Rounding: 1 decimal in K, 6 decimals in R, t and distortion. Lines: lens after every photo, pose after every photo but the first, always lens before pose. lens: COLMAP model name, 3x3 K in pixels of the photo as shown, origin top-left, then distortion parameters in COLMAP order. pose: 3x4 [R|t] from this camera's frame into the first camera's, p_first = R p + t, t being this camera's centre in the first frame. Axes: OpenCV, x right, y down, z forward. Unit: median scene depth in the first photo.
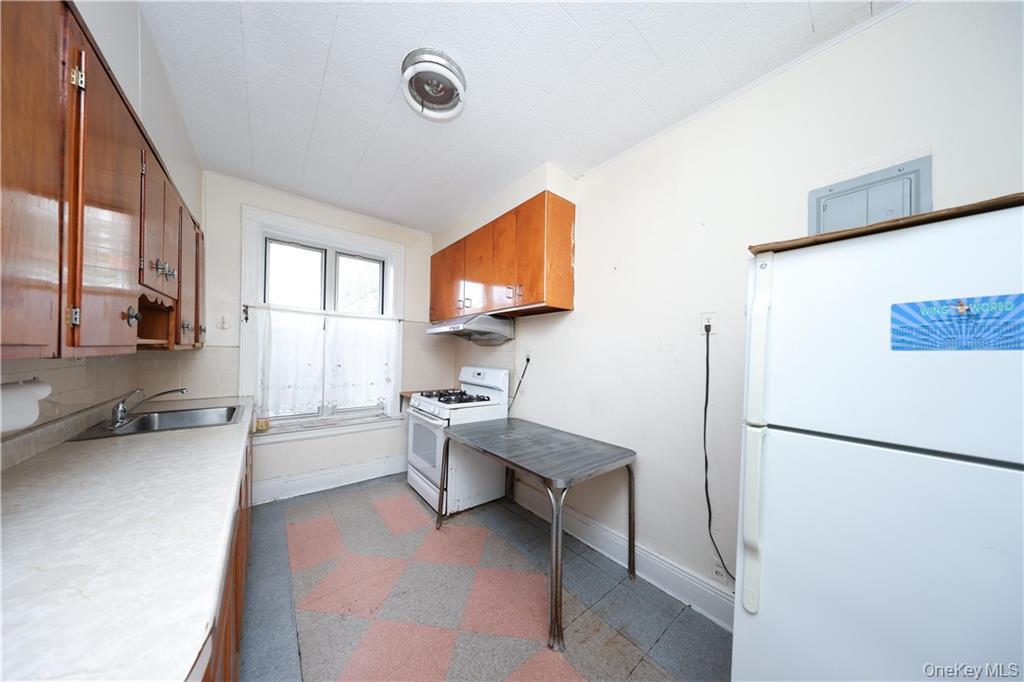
lens RADIAL K [[299.5, 0, 506.6], [0, 299.5, 354.1], [0, 0, 1]] dist [-0.001314, -0.000122]
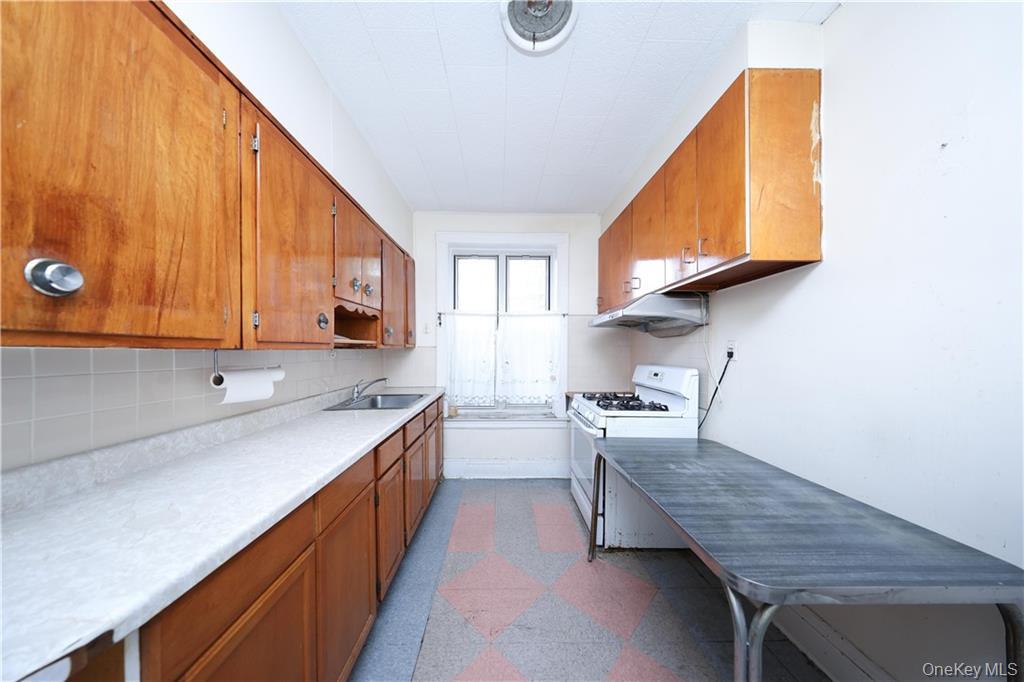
lens RADIAL K [[299.5, 0, 506.6], [0, 299.5, 354.1], [0, 0, 1]] dist [-0.001314, -0.000122]
pose [[0.790715, -0.015140, -0.611998, 0.092531], [0.013159, 0.999884, -0.007735, 0.018619], [0.612044, -0.001937, 0.790822, 0.196880]]
